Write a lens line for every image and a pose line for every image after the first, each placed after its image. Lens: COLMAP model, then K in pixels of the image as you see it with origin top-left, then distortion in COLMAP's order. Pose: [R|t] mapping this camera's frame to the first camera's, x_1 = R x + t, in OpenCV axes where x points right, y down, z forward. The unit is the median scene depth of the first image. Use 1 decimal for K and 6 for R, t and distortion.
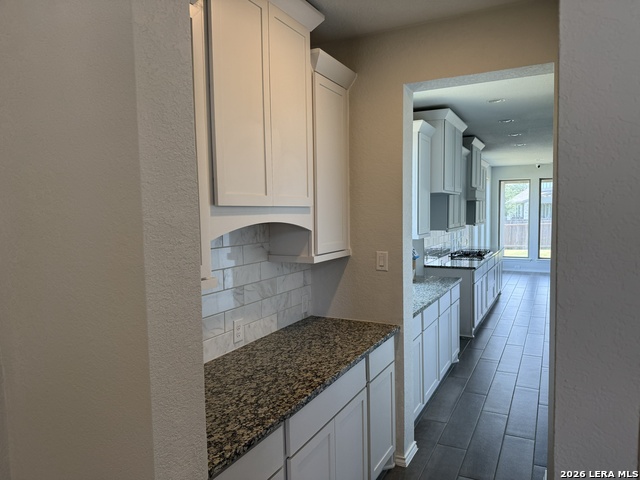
lens RADIAL K [[453.3, 0, 320.0], [0, 453.3, 240.0], [0, 0, 1]] dist [-0.000910, -0.005360]
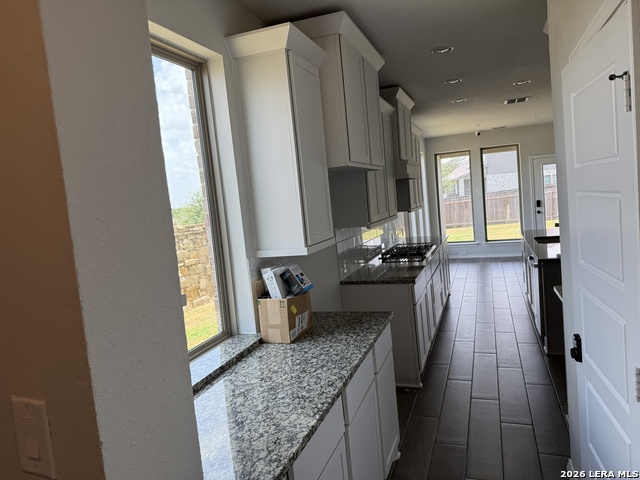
lens RADIAL K [[453.3, 0, 320.0], [0, 453.3, 240.0], [0, 0, 1]] dist [-0.000910, -0.005360]
pose [[0.988407, -0.092800, 0.120167, 0.102599], [0.090358, 0.995580, 0.025623, -0.019340], [-0.122014, -0.014468, 0.992423, 0.282153]]
